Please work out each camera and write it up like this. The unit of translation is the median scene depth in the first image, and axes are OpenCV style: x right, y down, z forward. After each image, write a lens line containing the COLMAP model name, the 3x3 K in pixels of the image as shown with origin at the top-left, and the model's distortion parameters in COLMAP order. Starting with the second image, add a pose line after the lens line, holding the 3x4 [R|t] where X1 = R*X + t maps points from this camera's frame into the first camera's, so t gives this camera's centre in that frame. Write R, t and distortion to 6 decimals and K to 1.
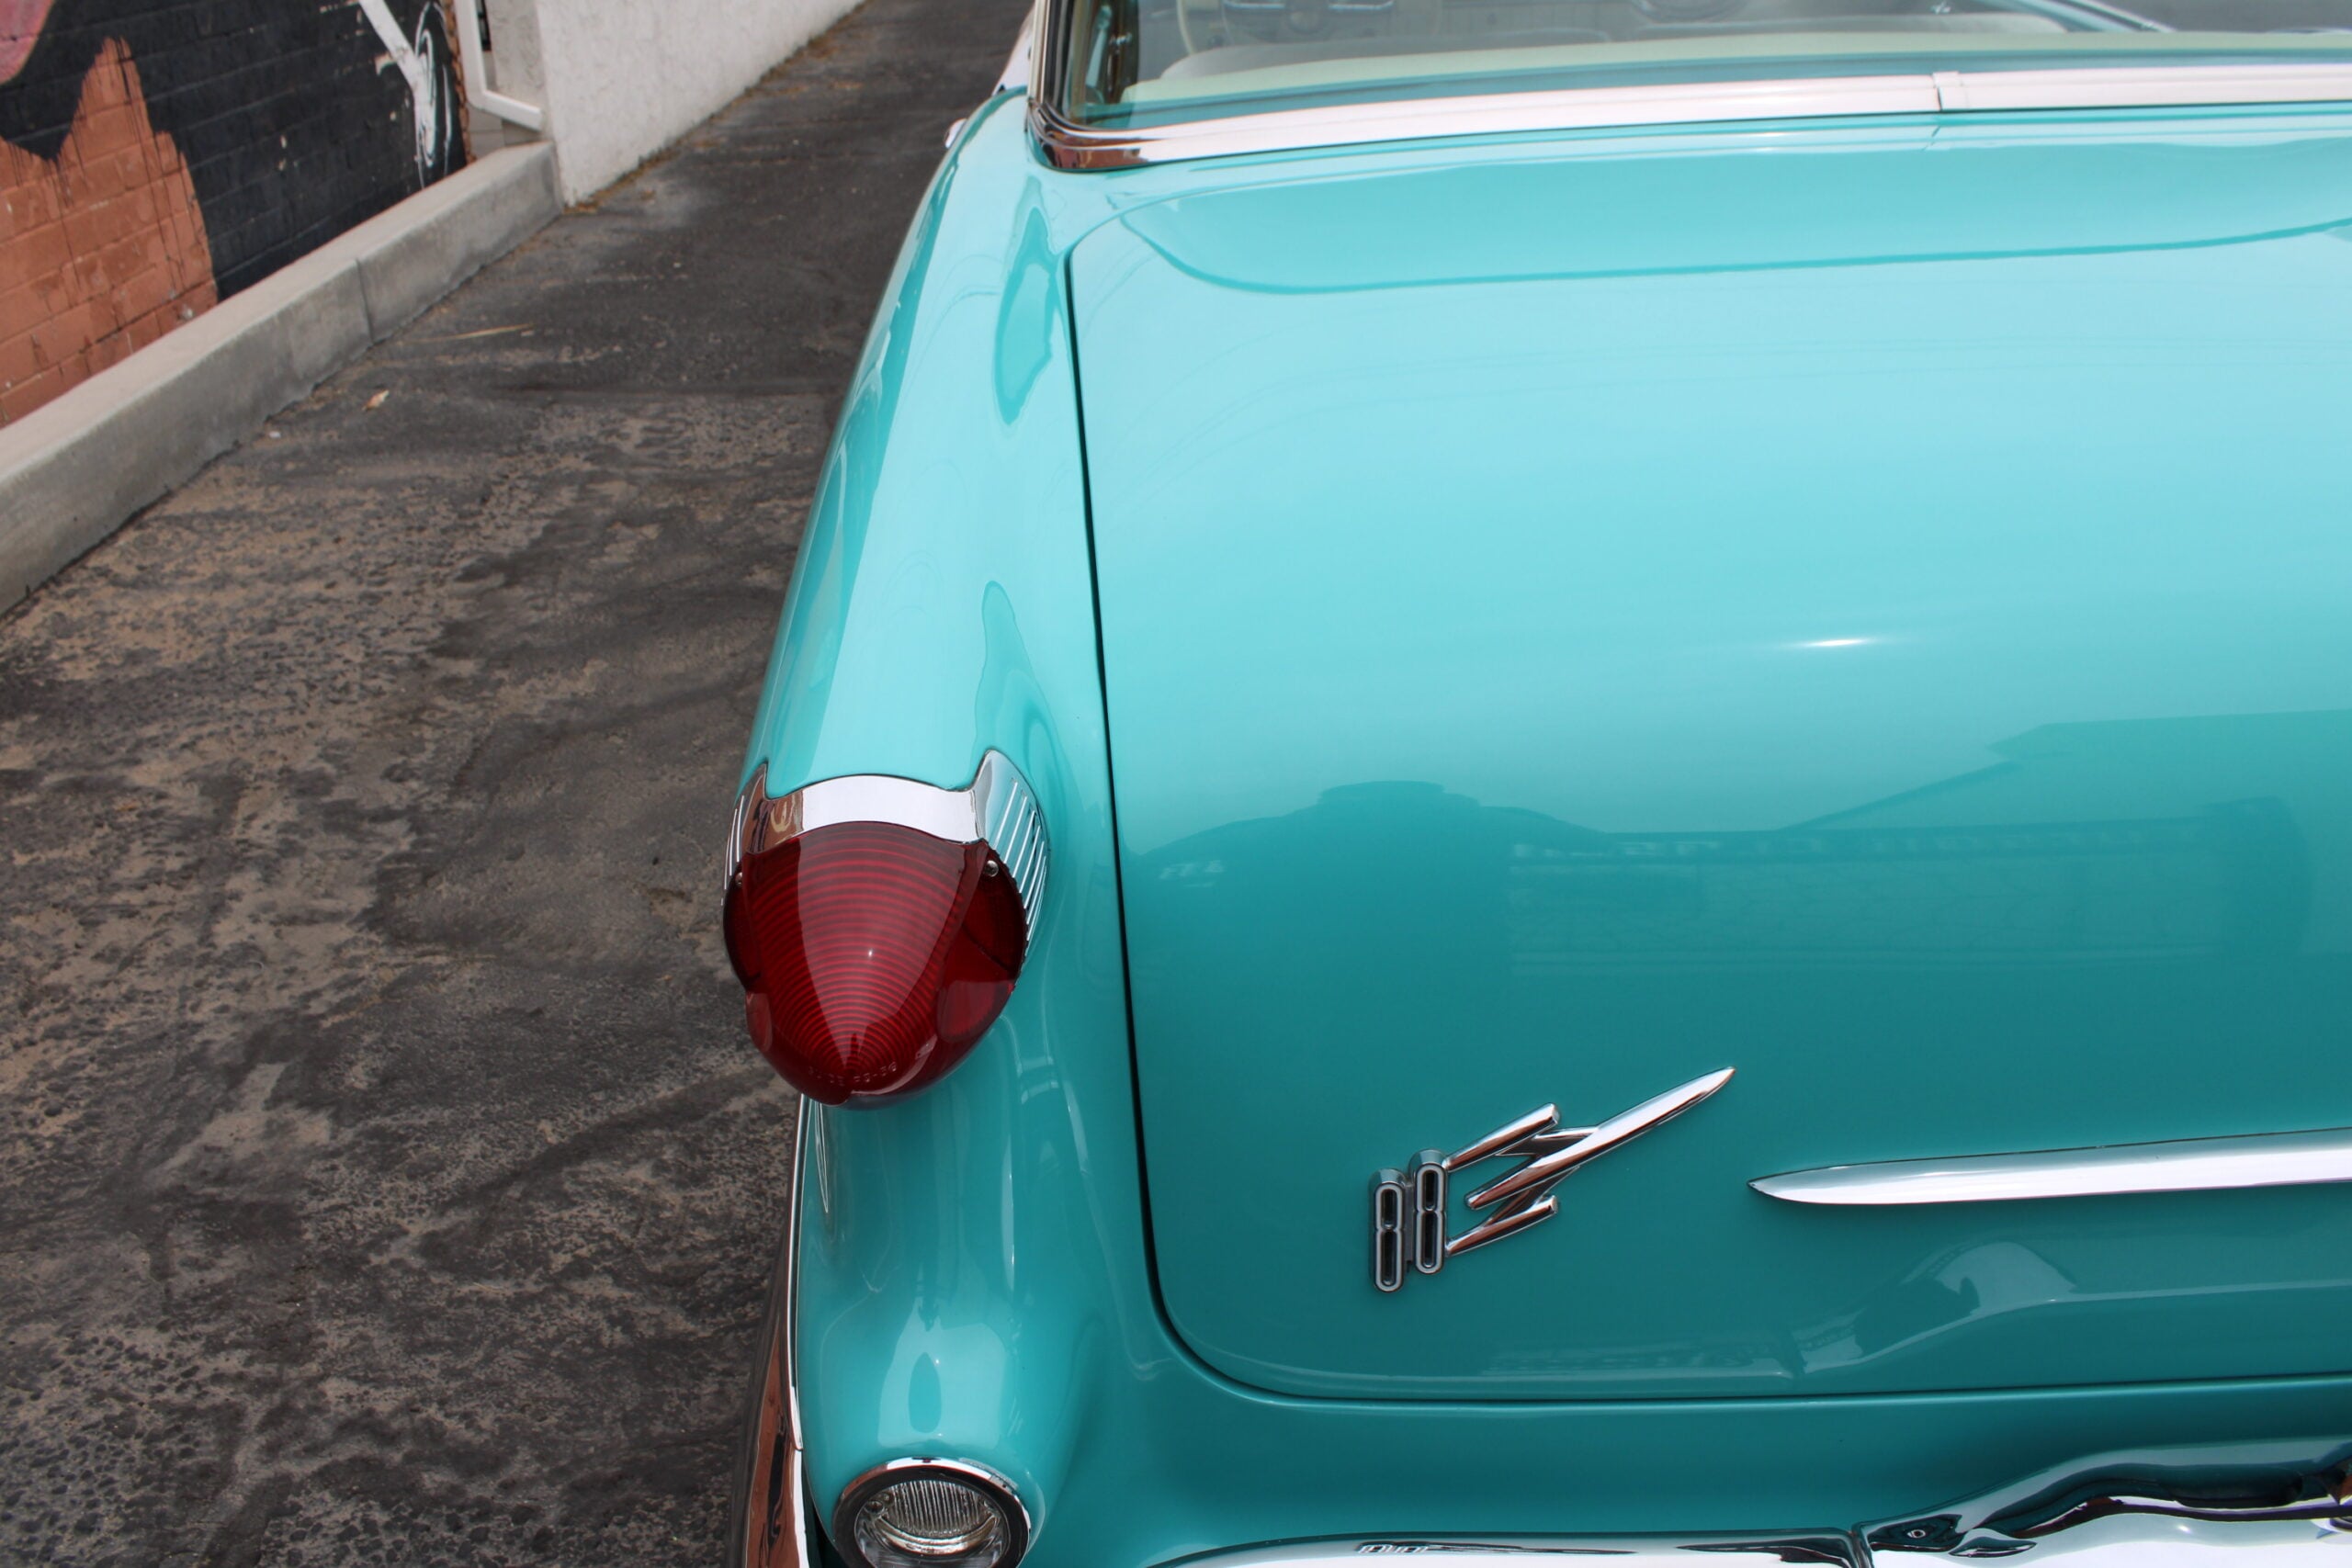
lens RADIAL K [[1873.7, 0, 1181.6], [0, 1873.7, 841.6], [0, 0, 1]] dist [-0.132186, 0.066207]
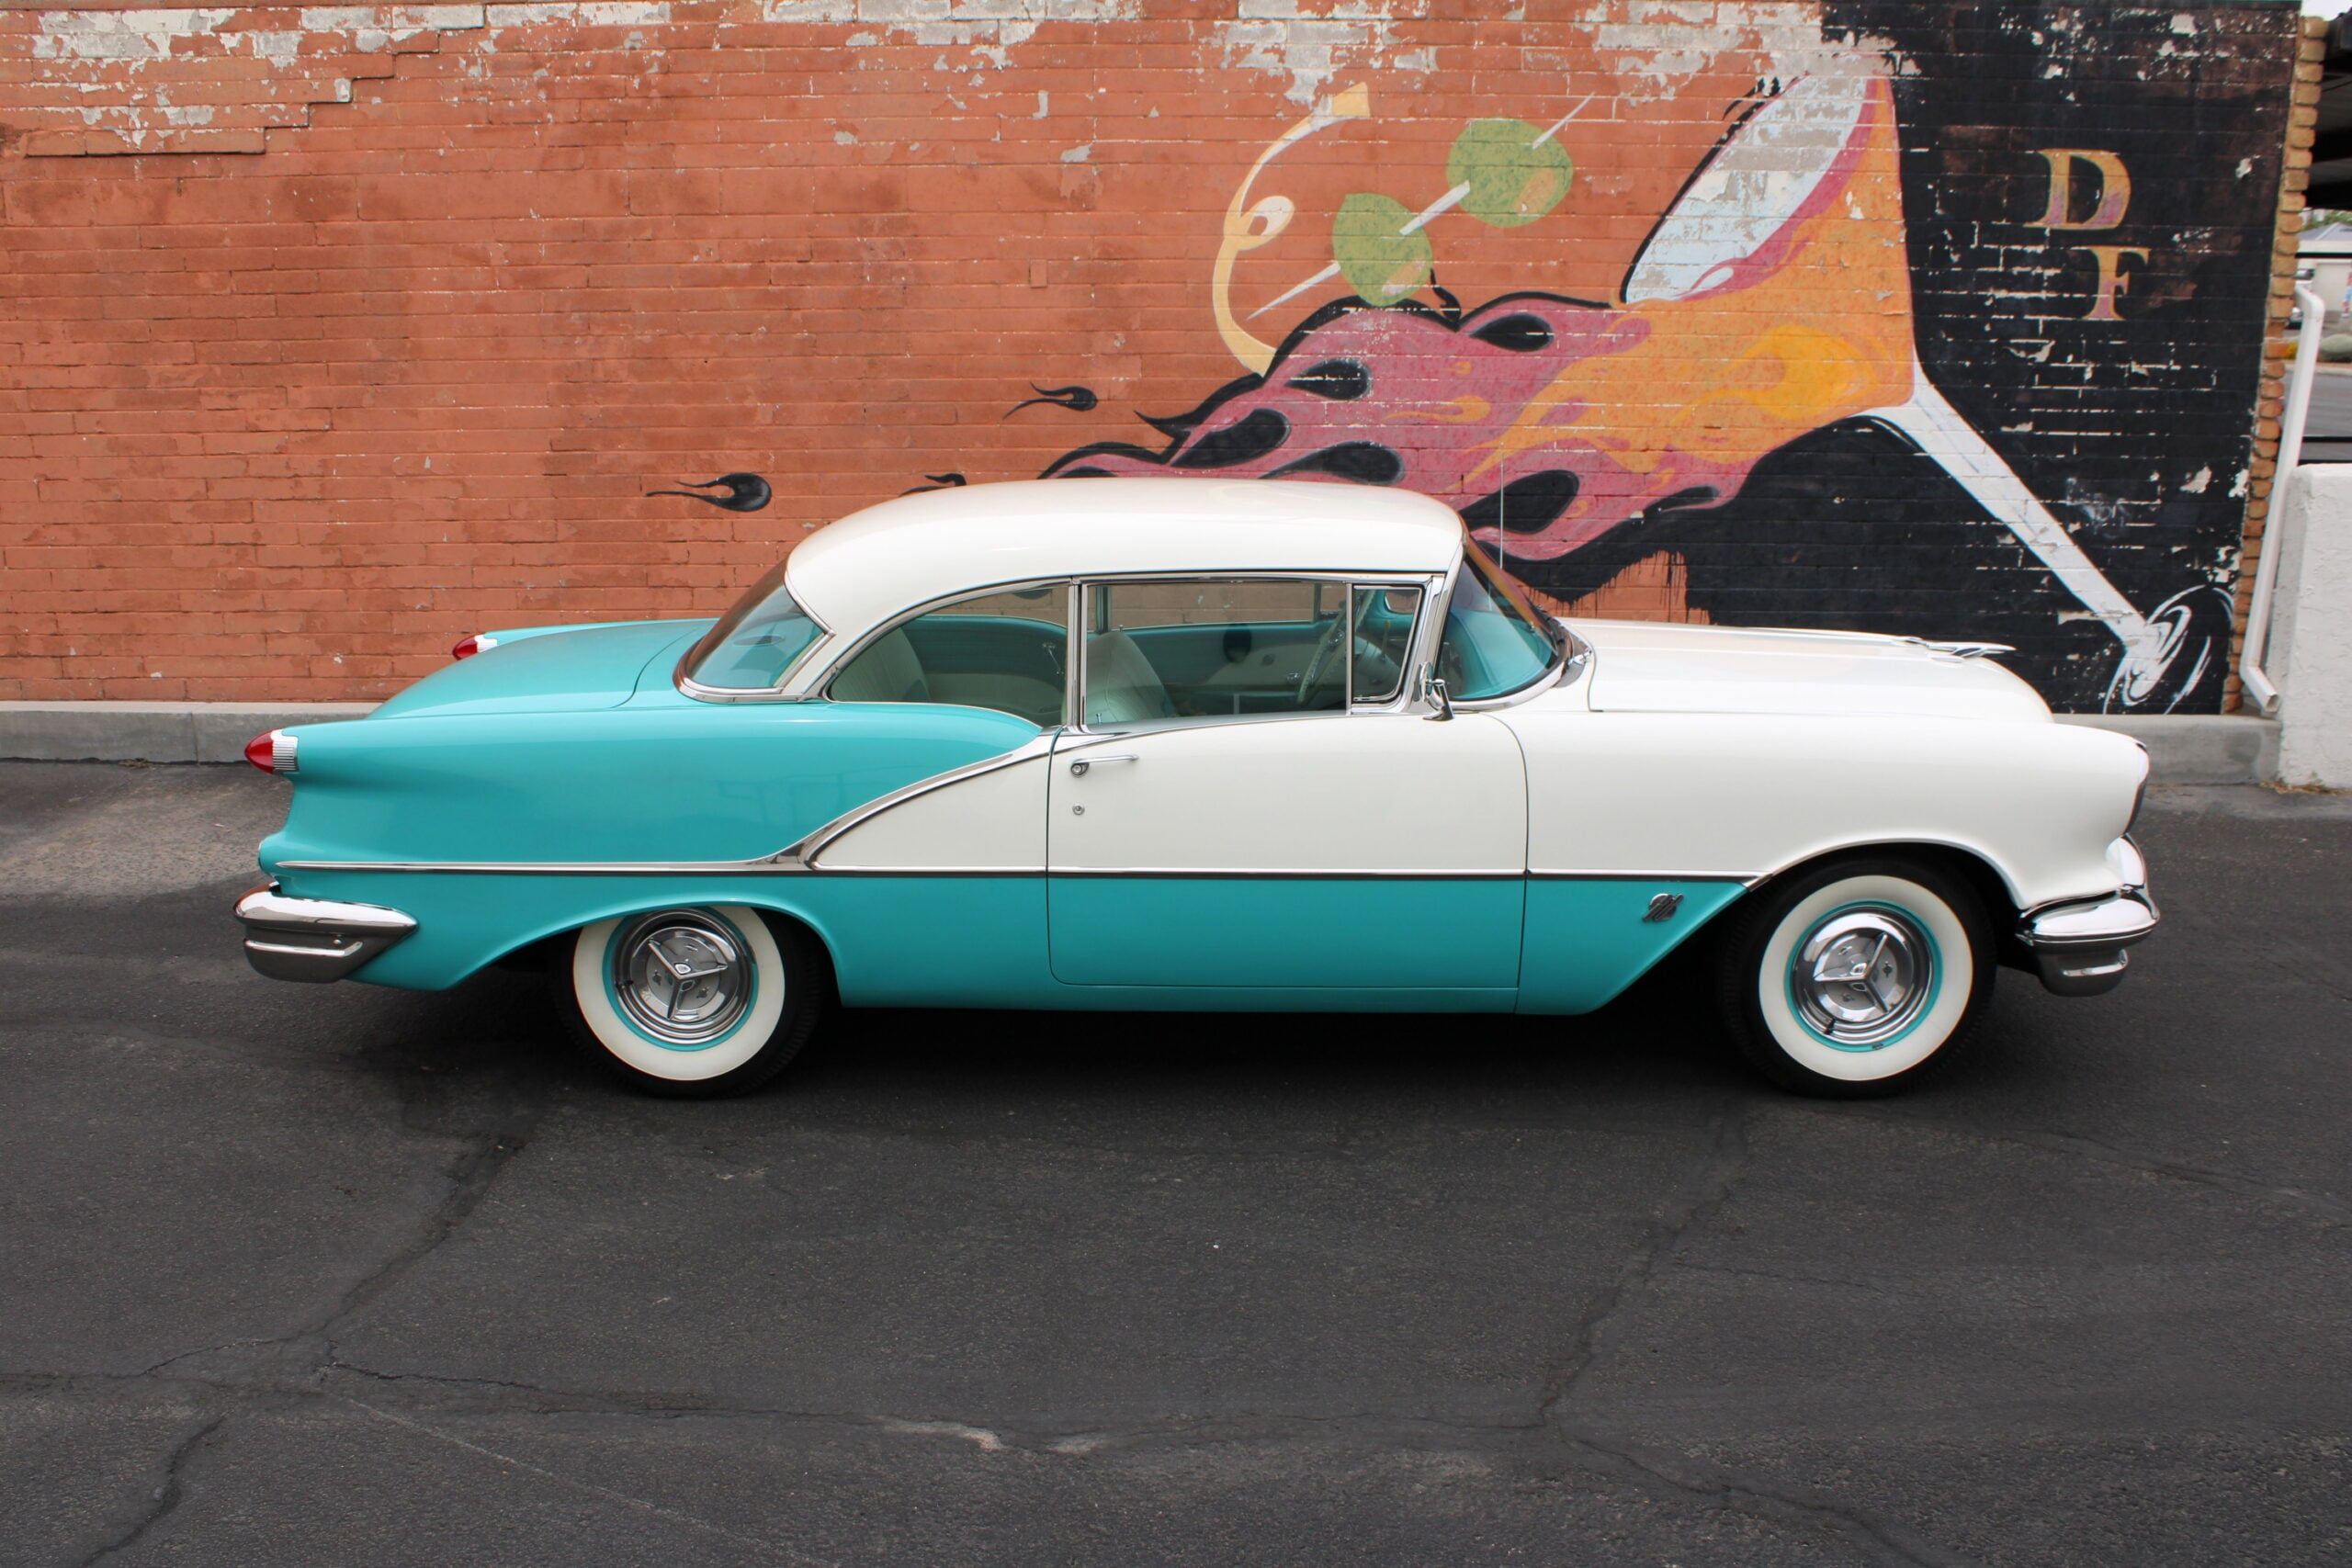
lens RADIAL K [[2189.9, 0, 1166.1], [0, 2189.9, 791.0], [0, 0, 1]] dist [-0.095396, 0.000000]
pose [[-0.056854, 0.260837, -0.963707, 2.033056], [-0.490116, 0.833660, 0.254553, -0.748415], [0.869801, 0.486801, 0.080443, 0.698132]]
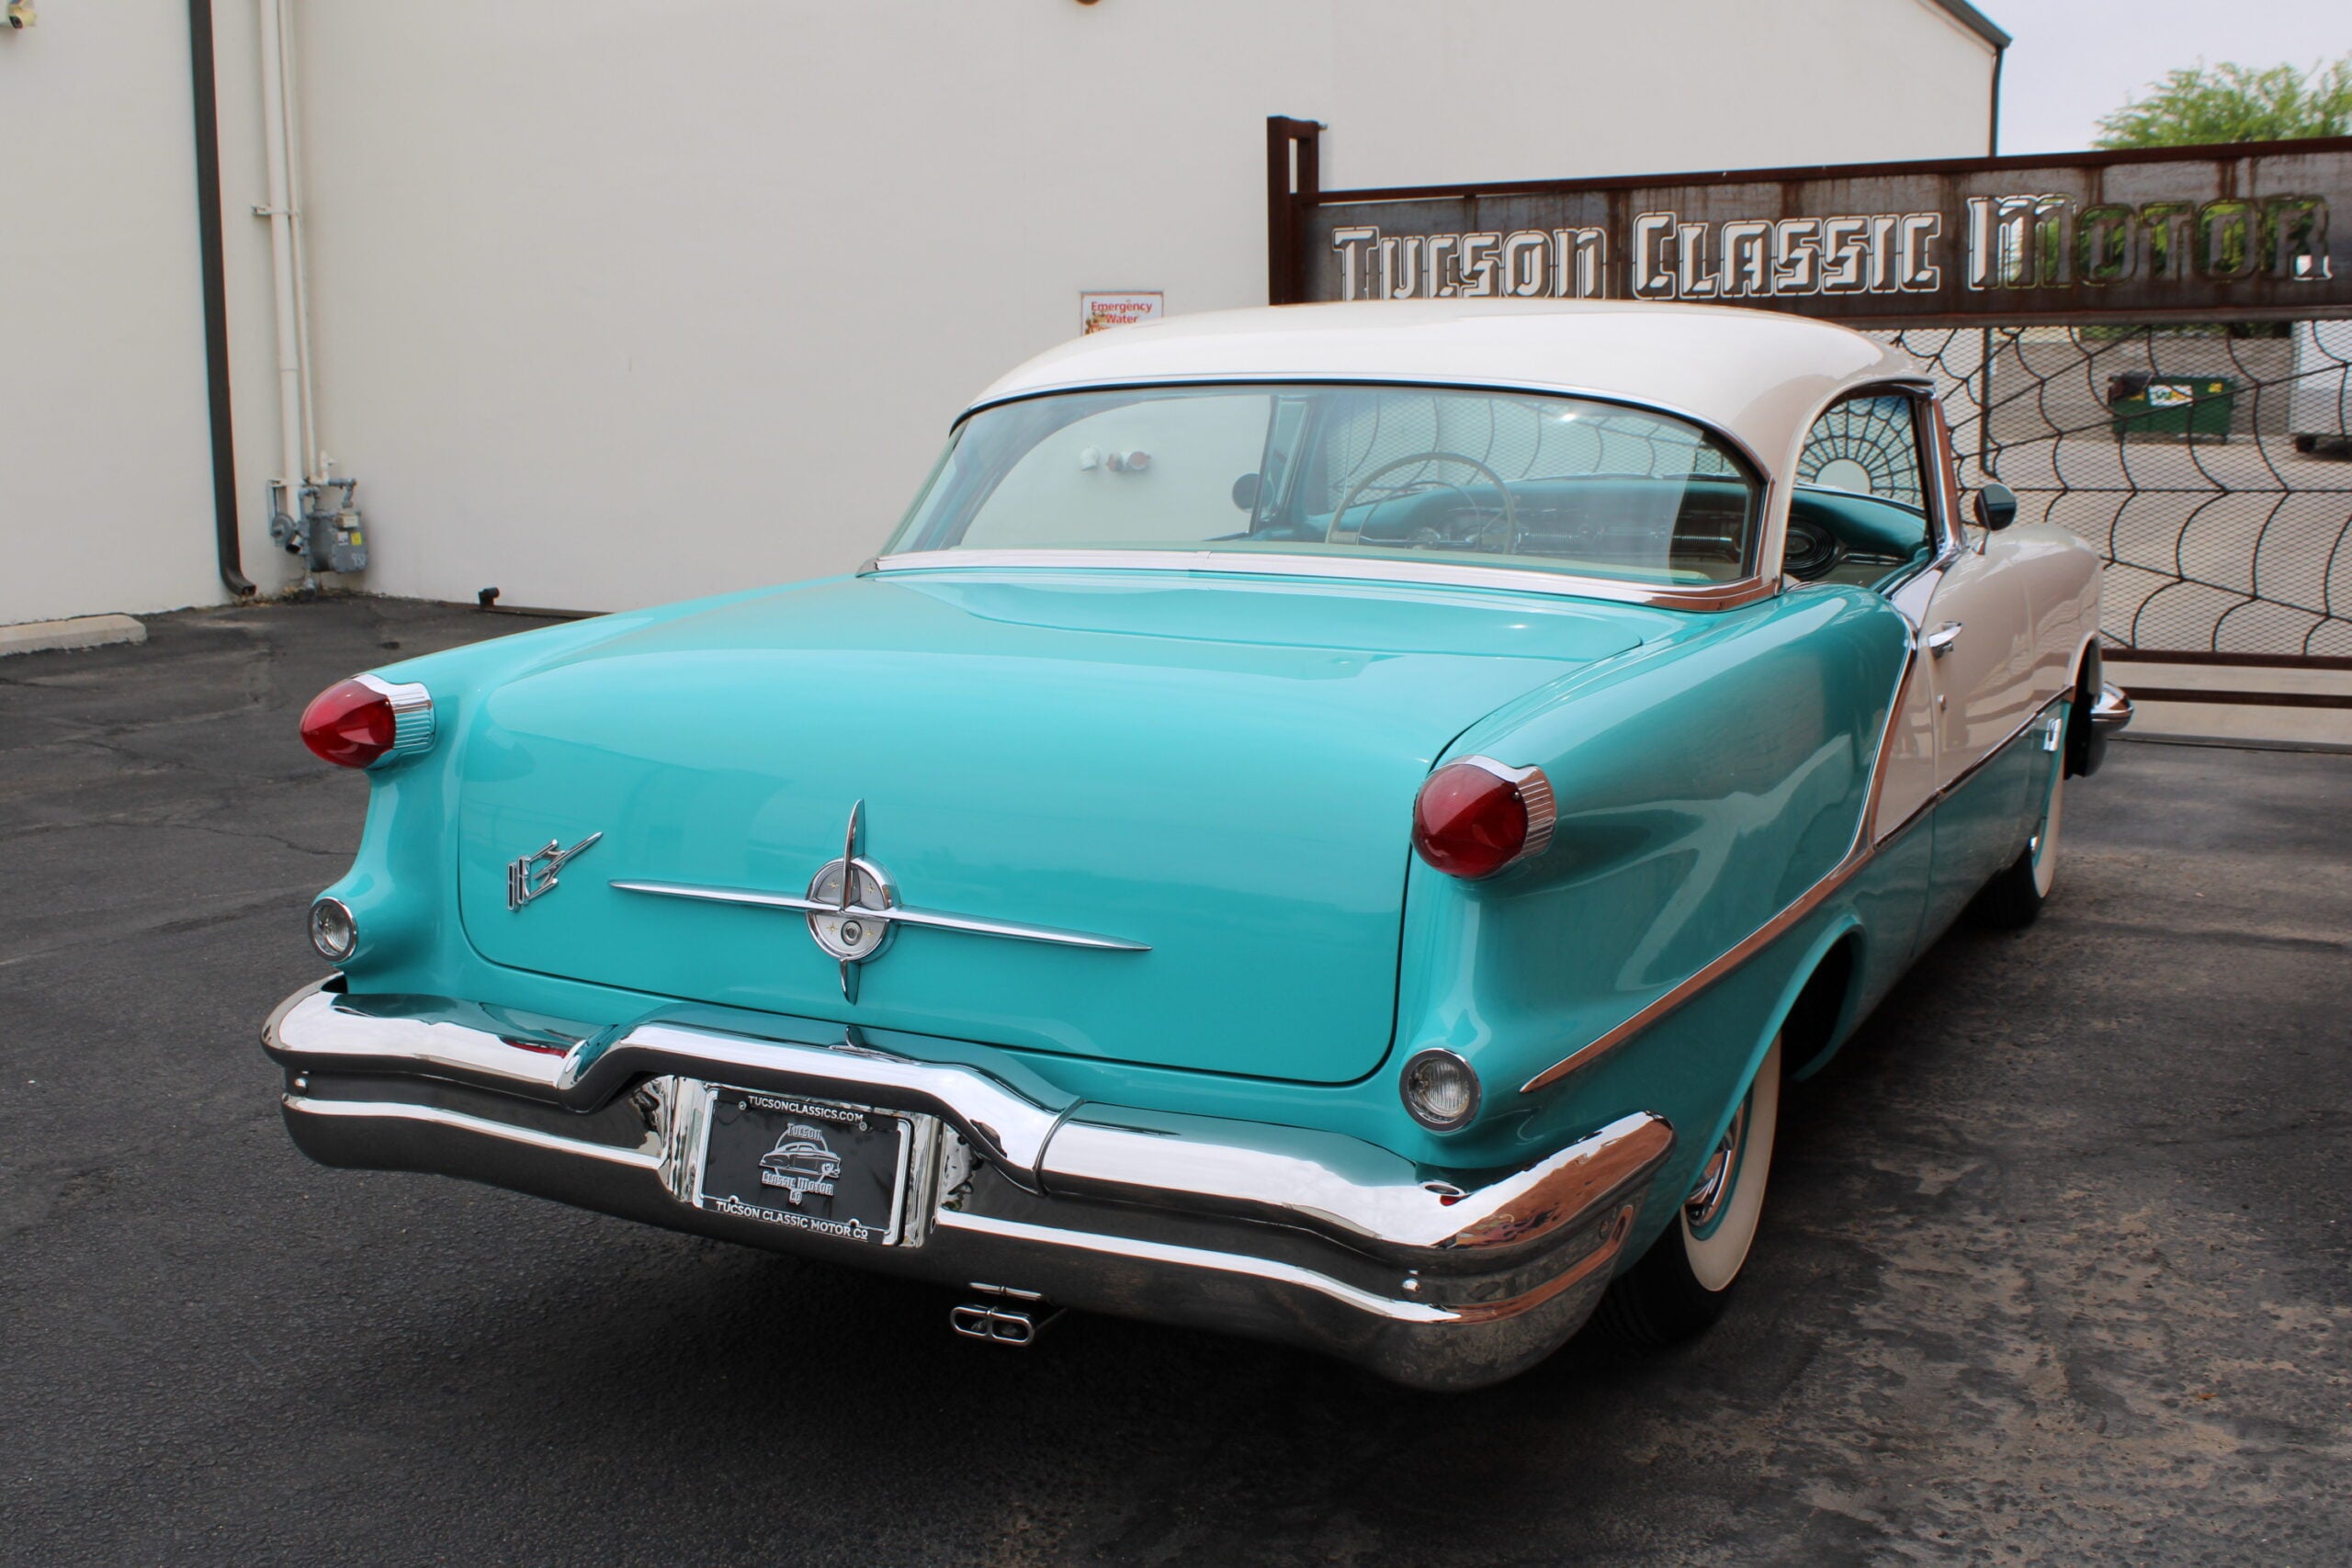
lens RADIAL K [[2439.2, 0, 1133.3], [0, 2439.2, 753.7], [0, 0, 1]] dist [-0.076723, 0.000000]
pose [[-0.854796, -0.049200, 0.516627, -0.614683], [0.277321, 0.798137, 0.534856, -0.866470], [-0.438654, 0.600464, -0.668600, 1.535047]]
